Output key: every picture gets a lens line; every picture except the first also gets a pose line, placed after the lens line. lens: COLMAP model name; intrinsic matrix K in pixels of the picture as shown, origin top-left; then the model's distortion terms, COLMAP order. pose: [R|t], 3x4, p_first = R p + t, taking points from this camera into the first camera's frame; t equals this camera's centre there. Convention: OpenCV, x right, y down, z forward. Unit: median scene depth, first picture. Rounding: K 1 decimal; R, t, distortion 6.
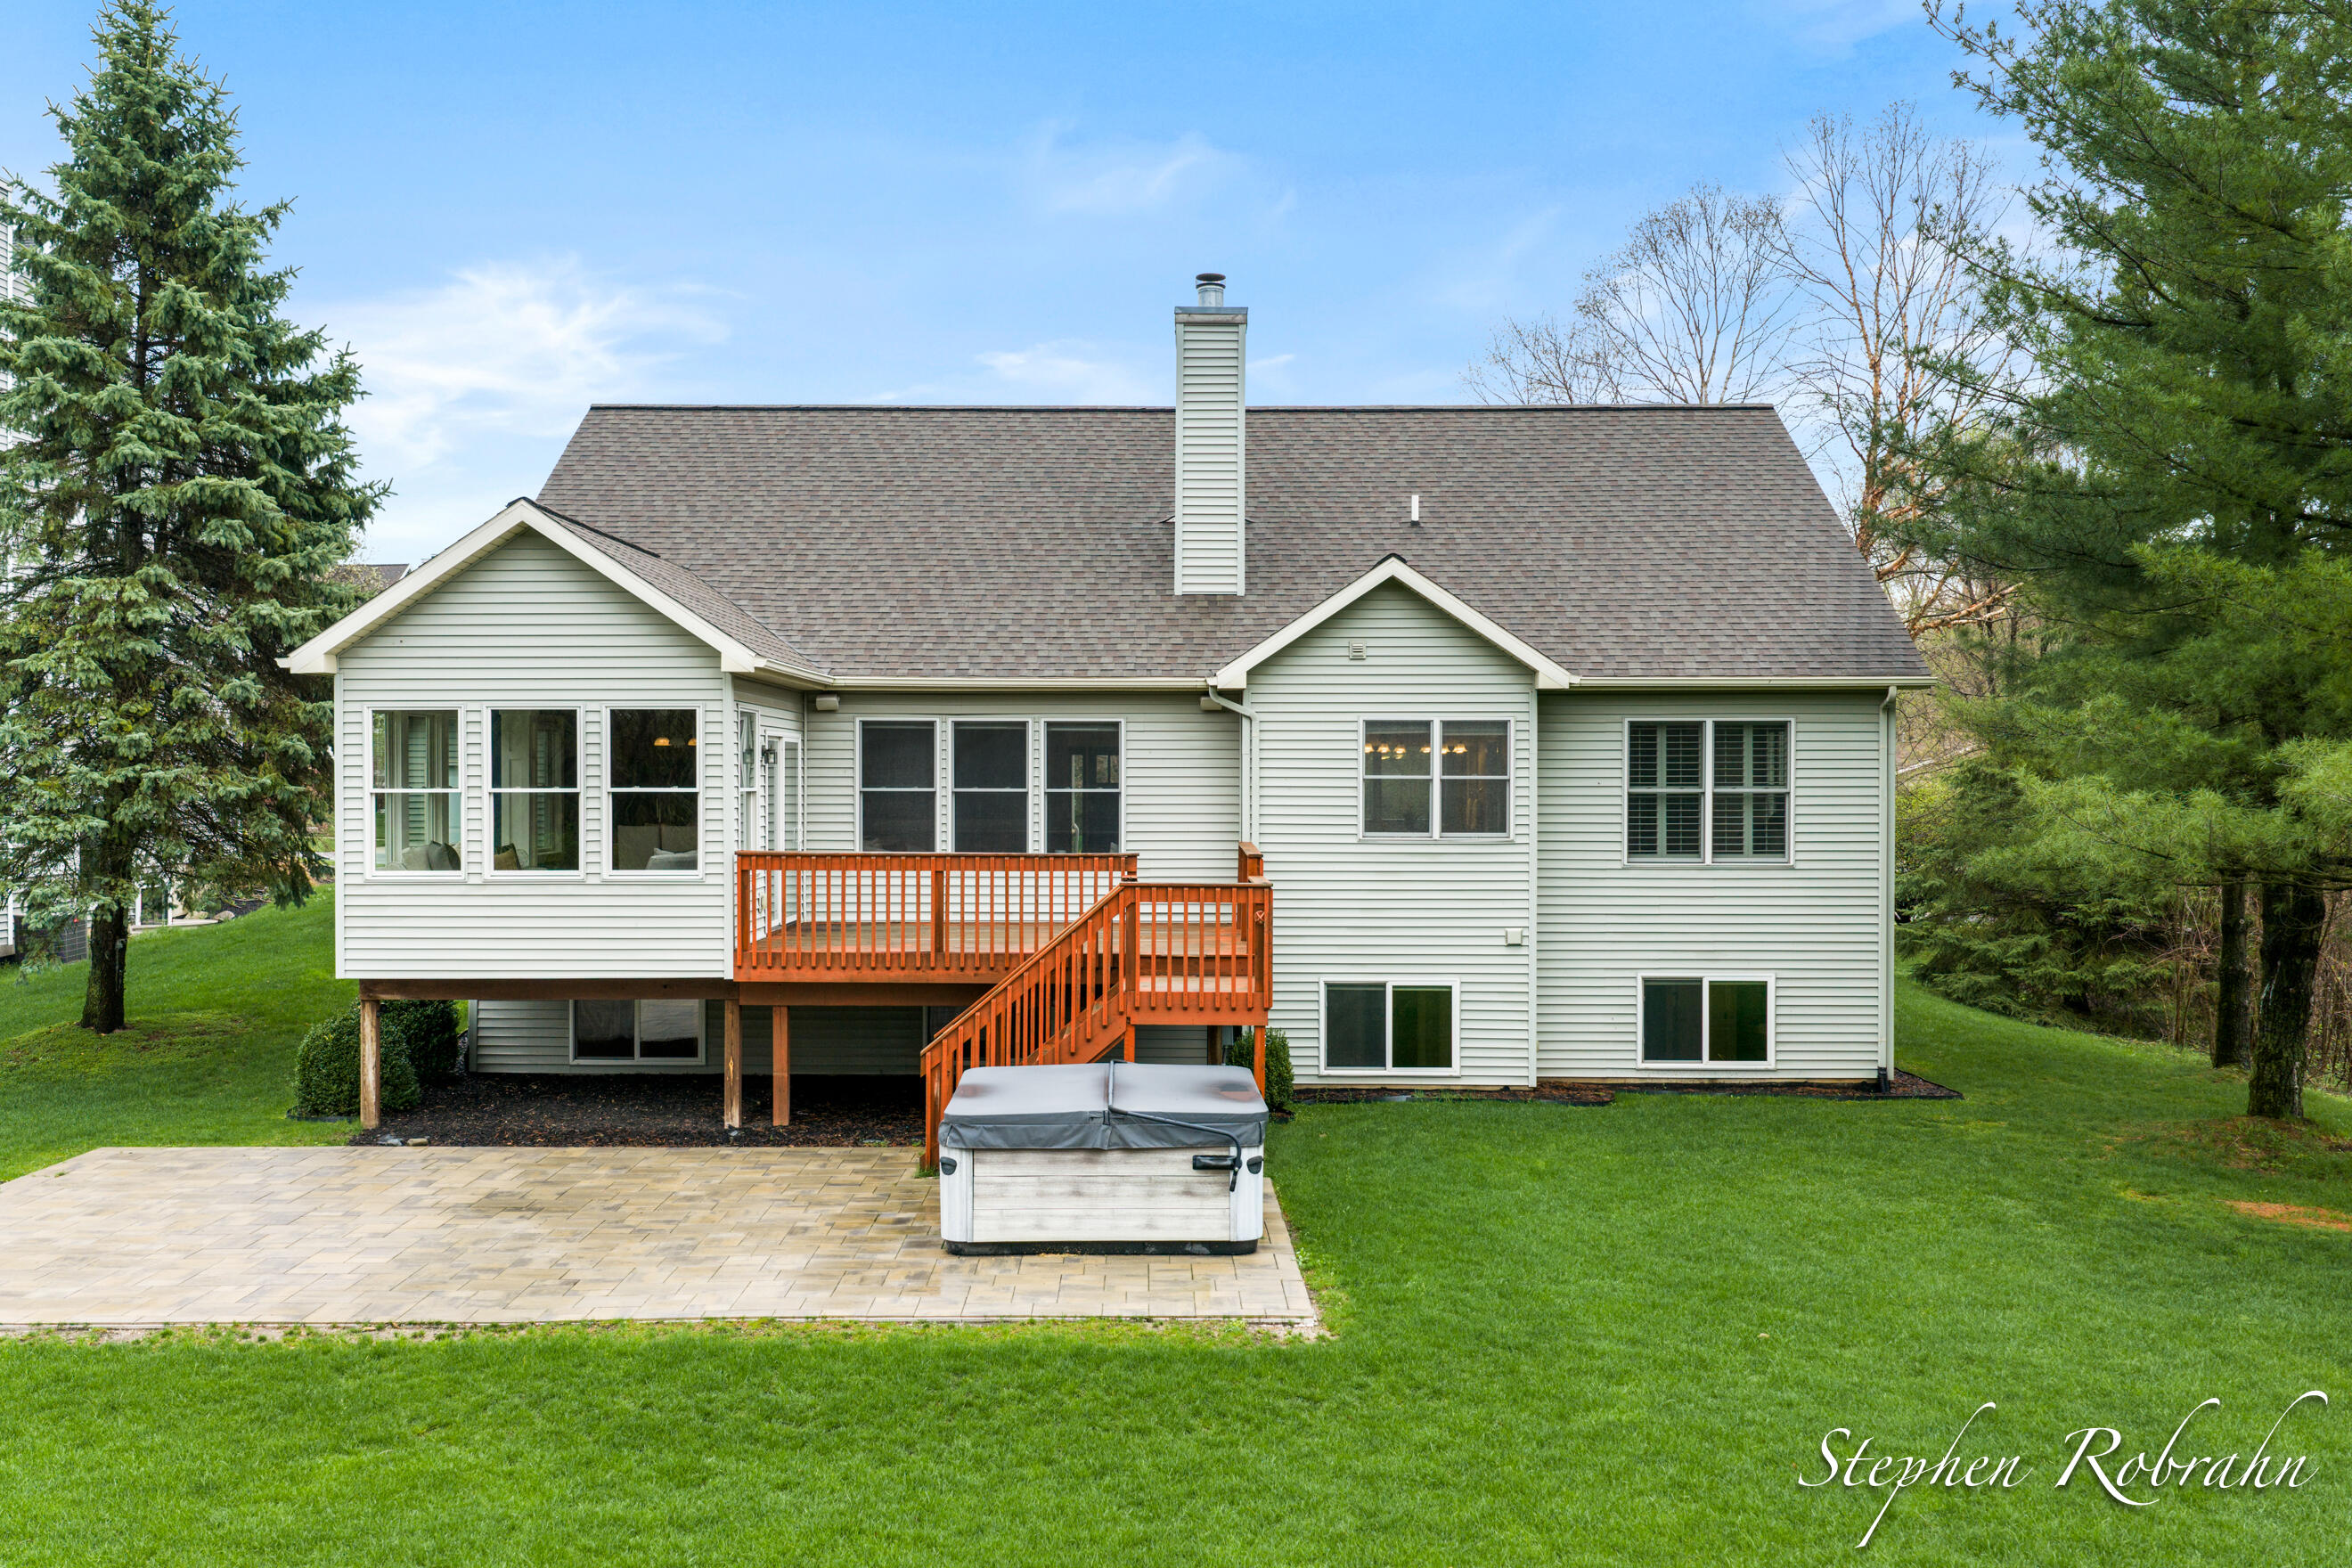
lens RADIAL K [[2044.4, 0, 1160.0], [0, 2044.4, 795.5], [0, 0, 1]] dist [0.015191, -0.007547]
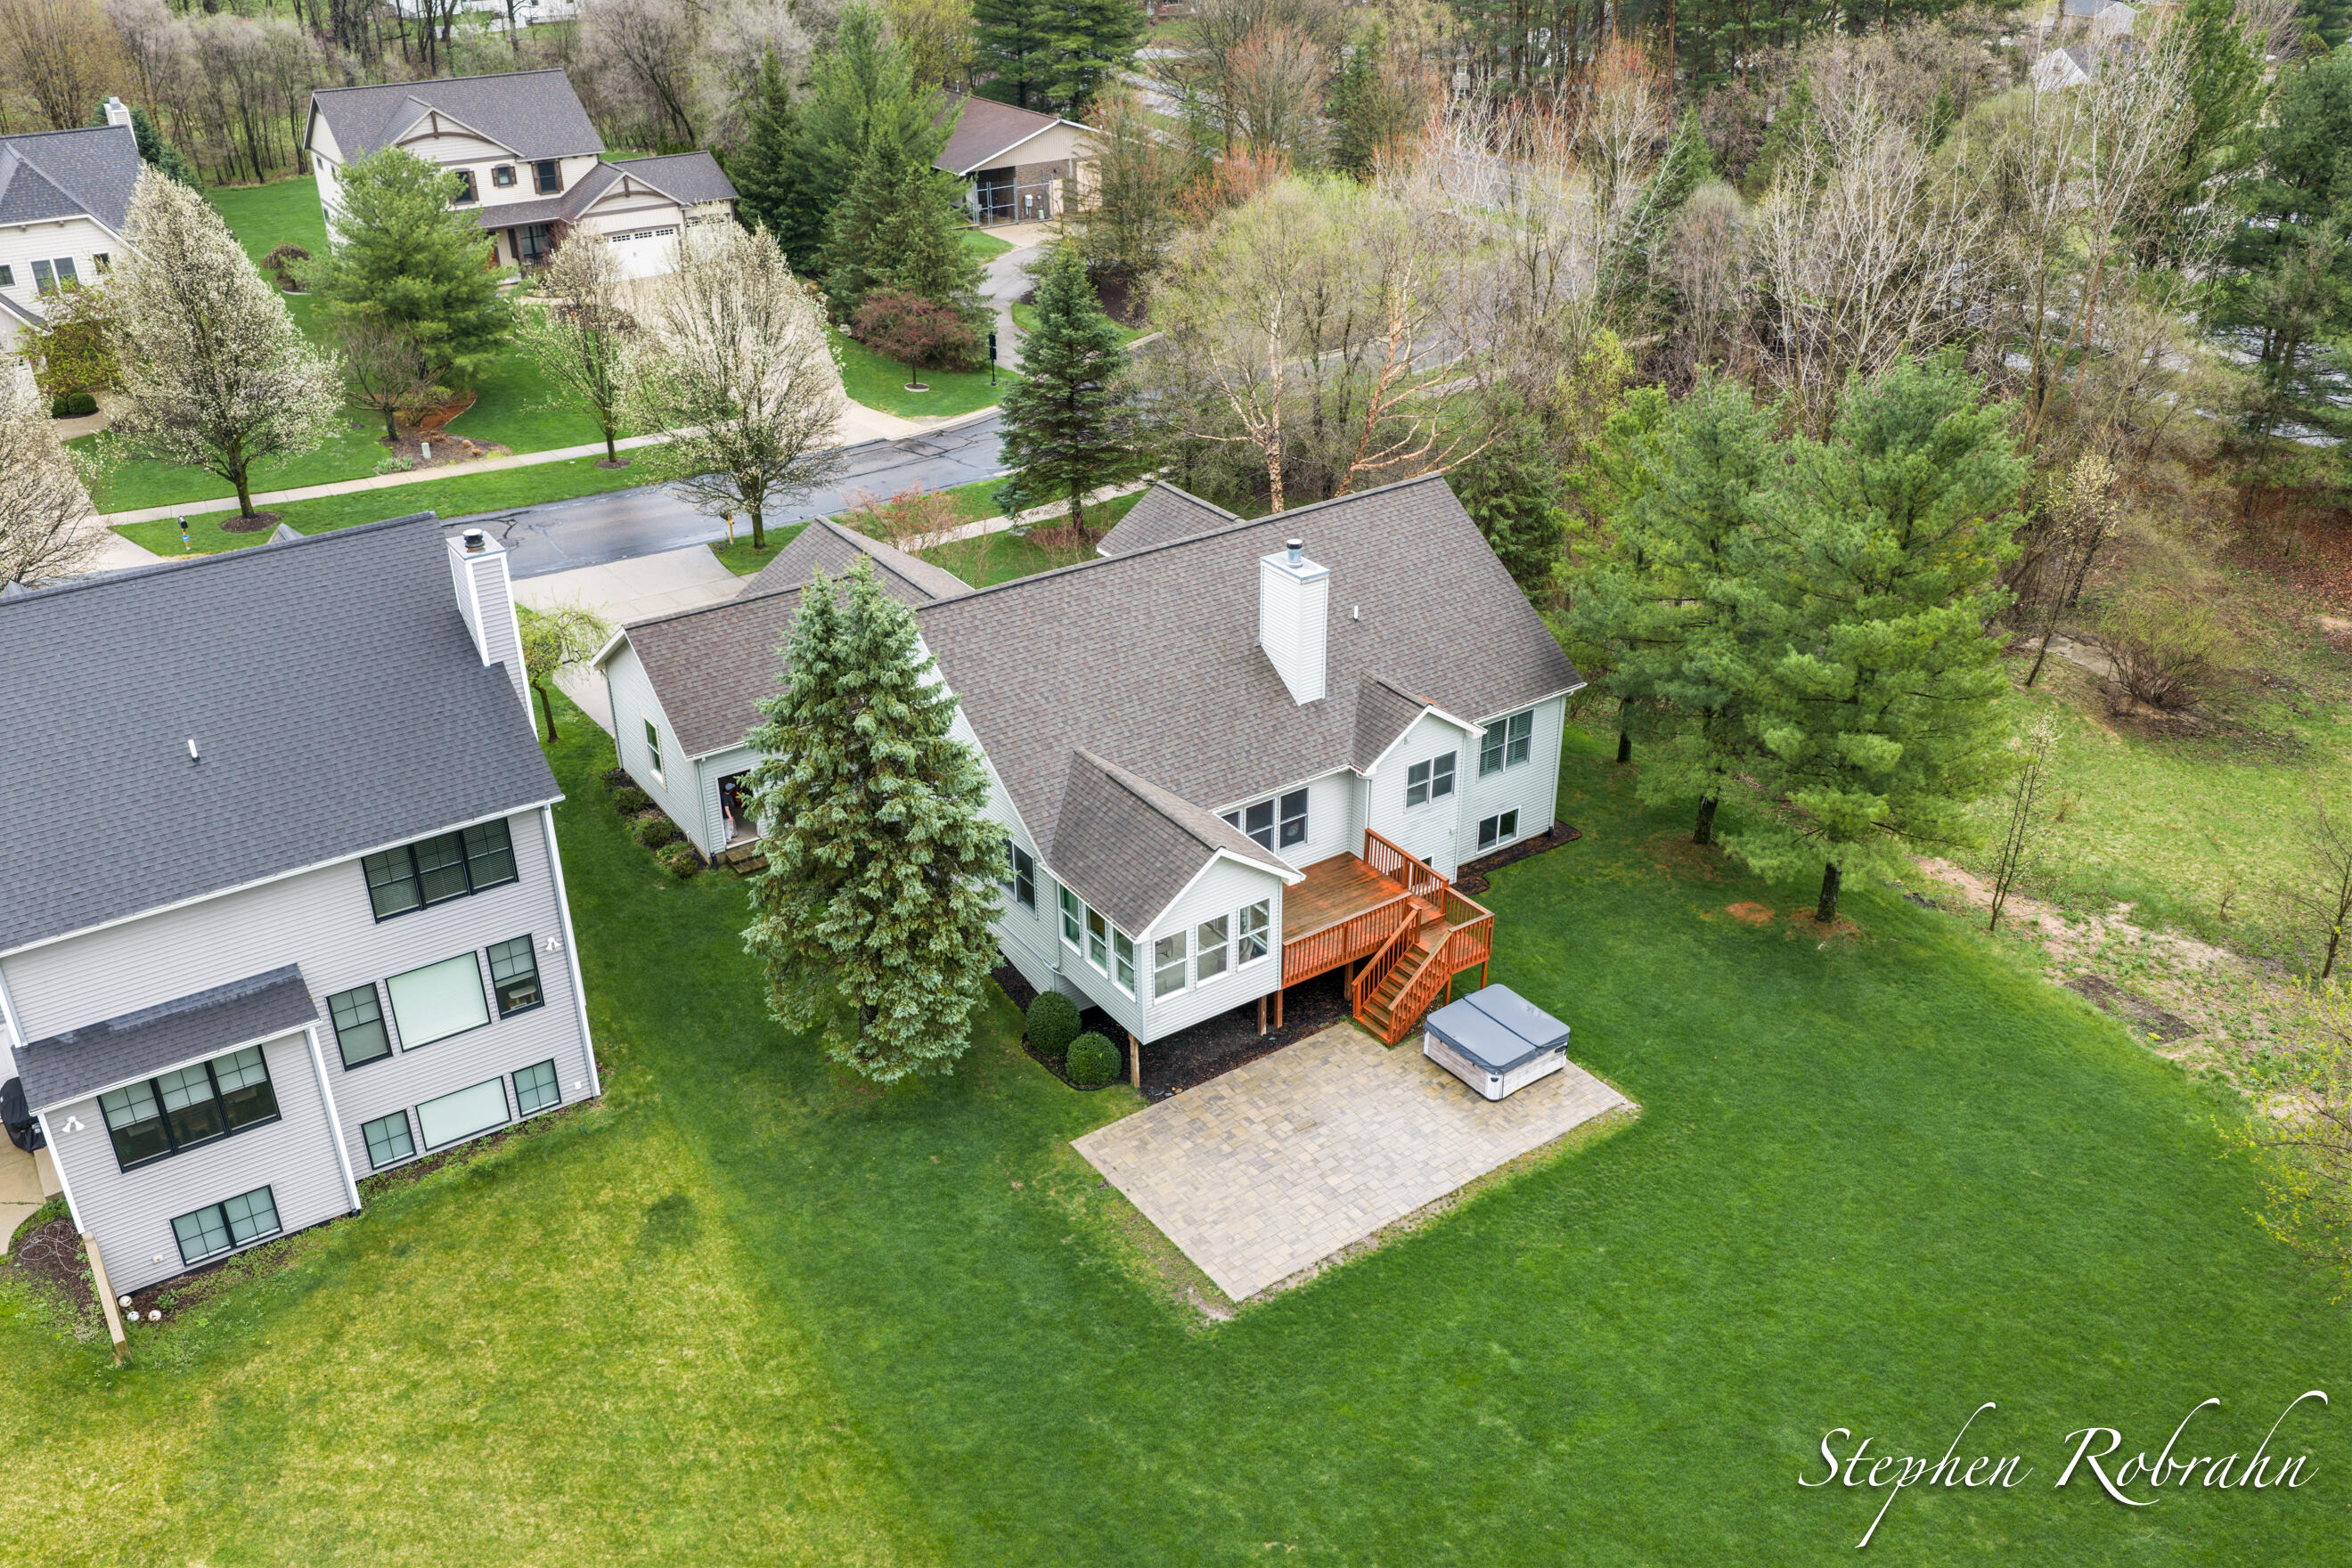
lens RADIAL K [[1951.5, 0, 1177.4], [0, 1951.5, 782.9], [0, 0, 1]] dist [0.017663, -0.028325]
pose [[0.821274, -0.277054, 0.498748, -1.201102], [0.015771, 0.884868, 0.465574, -1.036041], [-0.570316, -0.374498, 0.731089, -0.450750]]
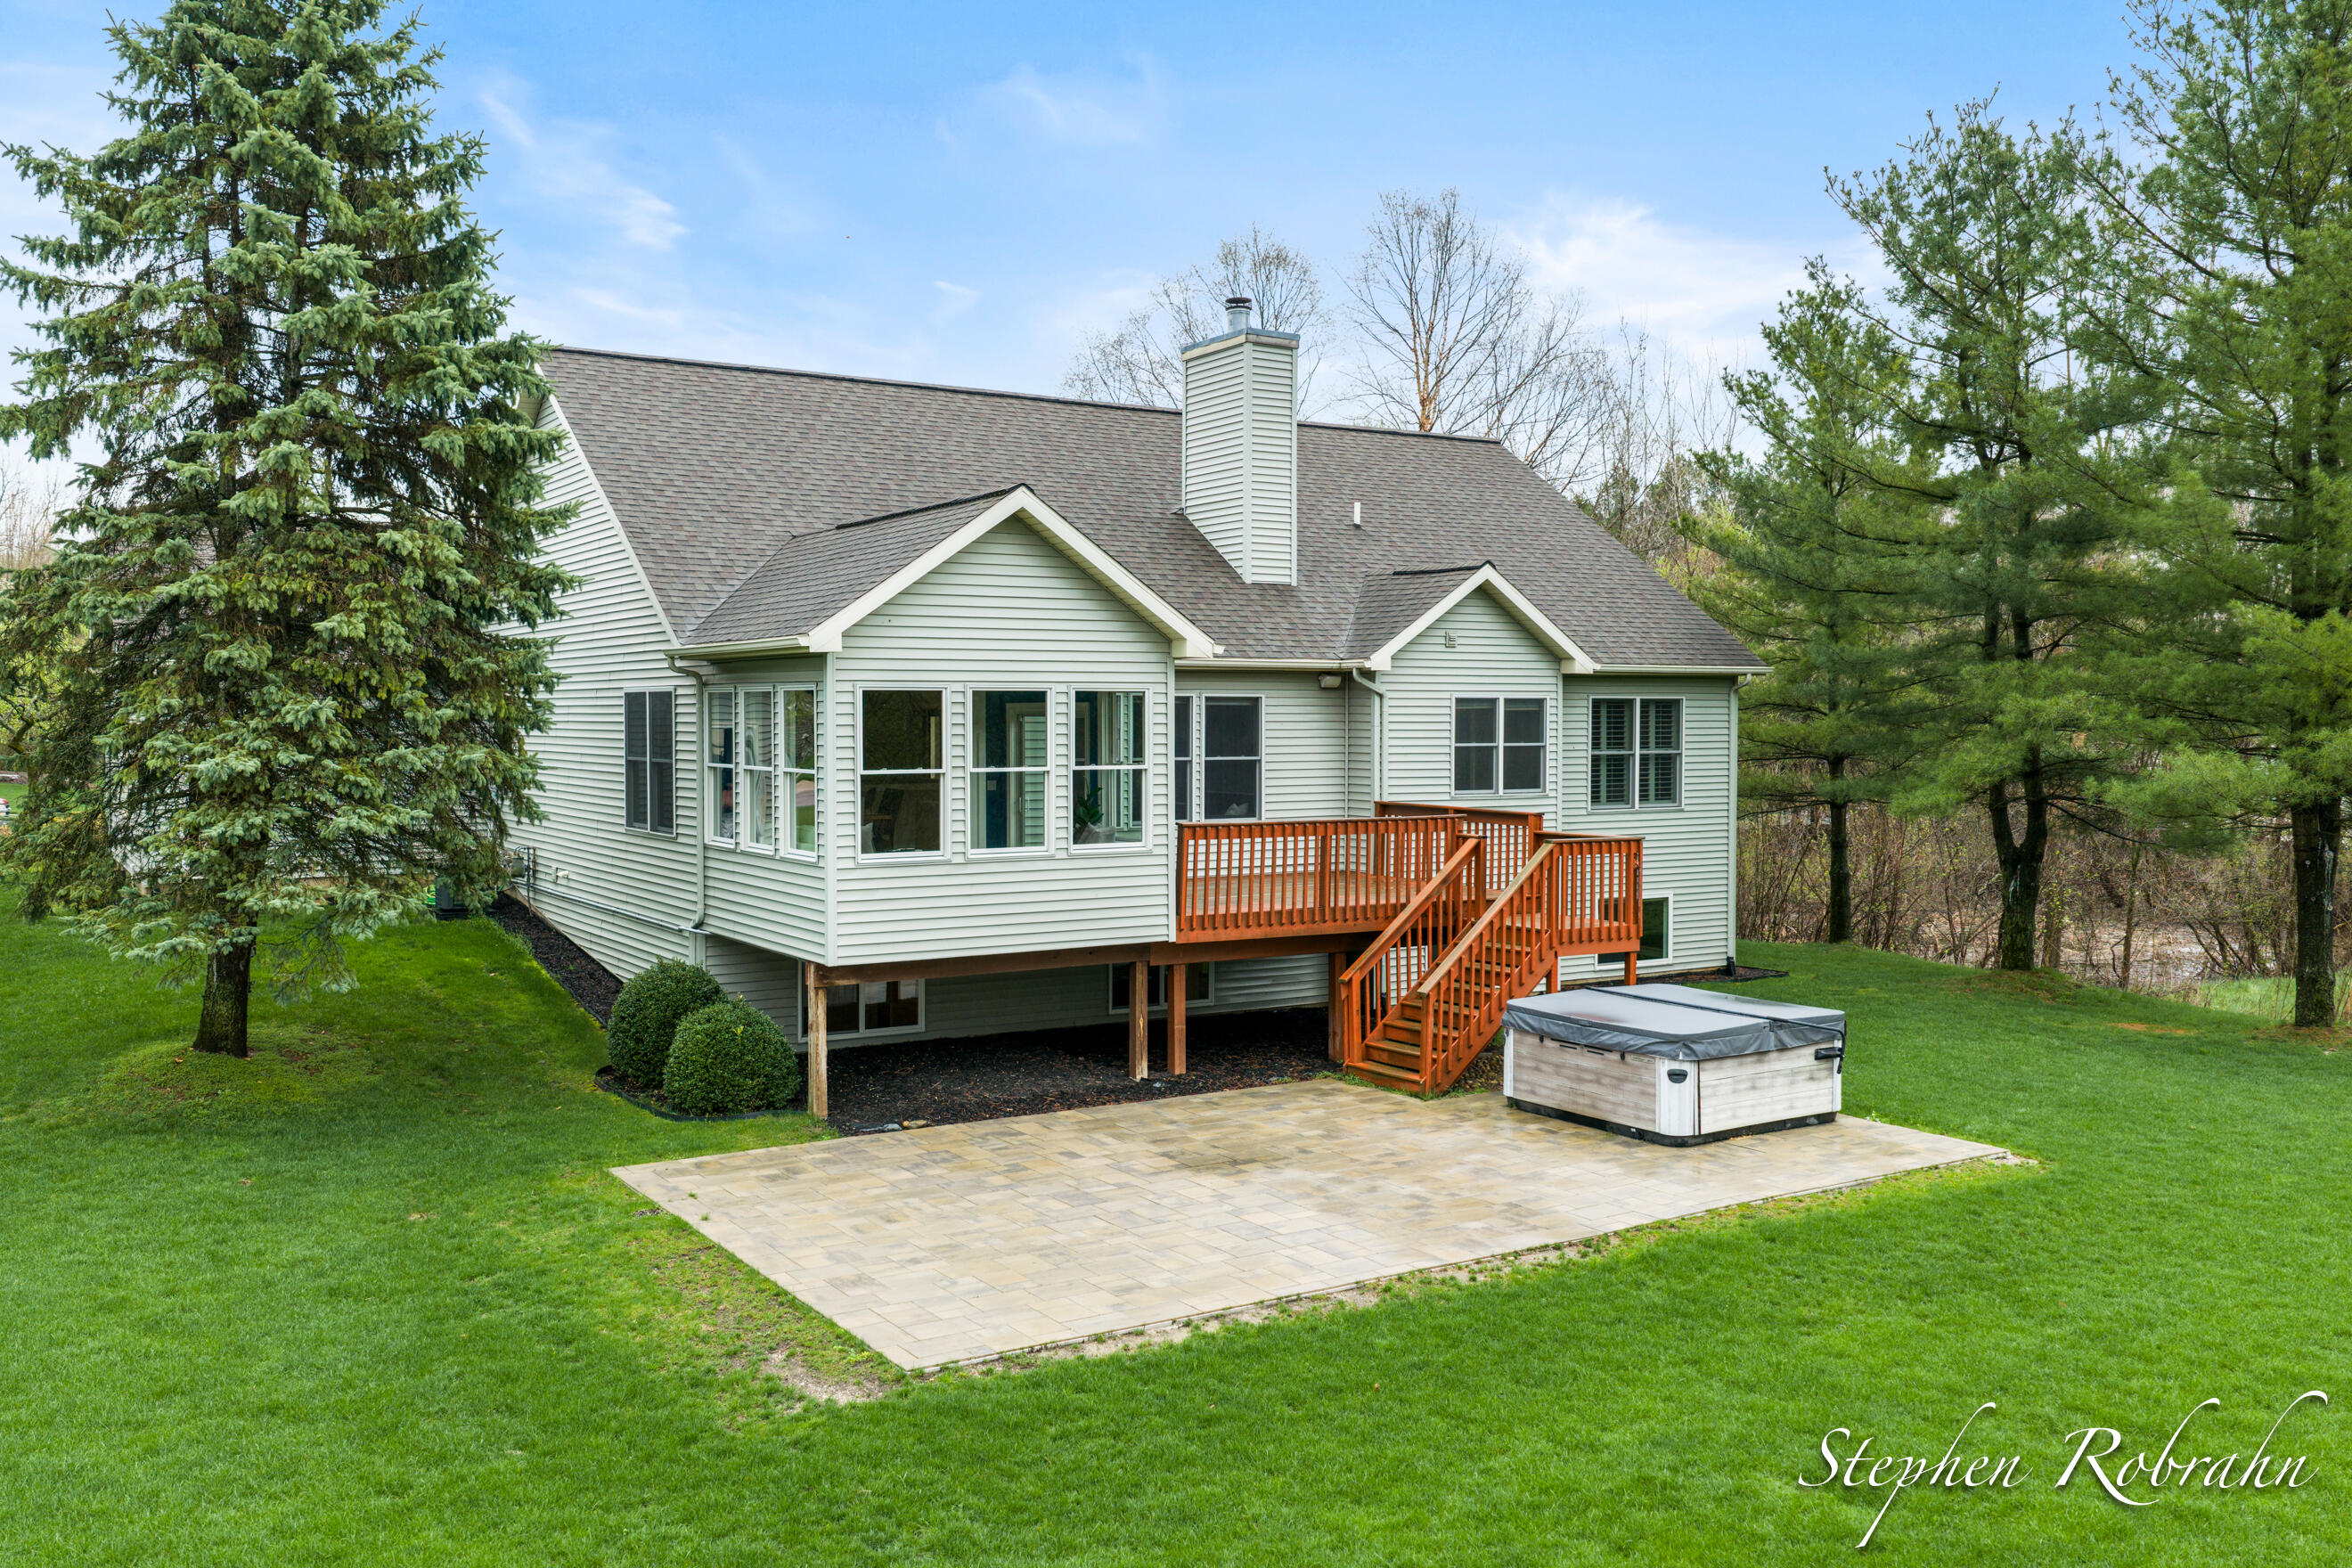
lens RADIAL K [[1951.5, 0, 1166.4], [0, 1951.5, 788.5], [0, 0, 1]] dist [0.017663, -0.028325]
pose [[0.847730, -0.021084, 0.530010, -0.654637], [0.005249, 0.999494, 0.031364, -0.020205], [-0.530403, -0.023806, 0.847411, 0.113594]]
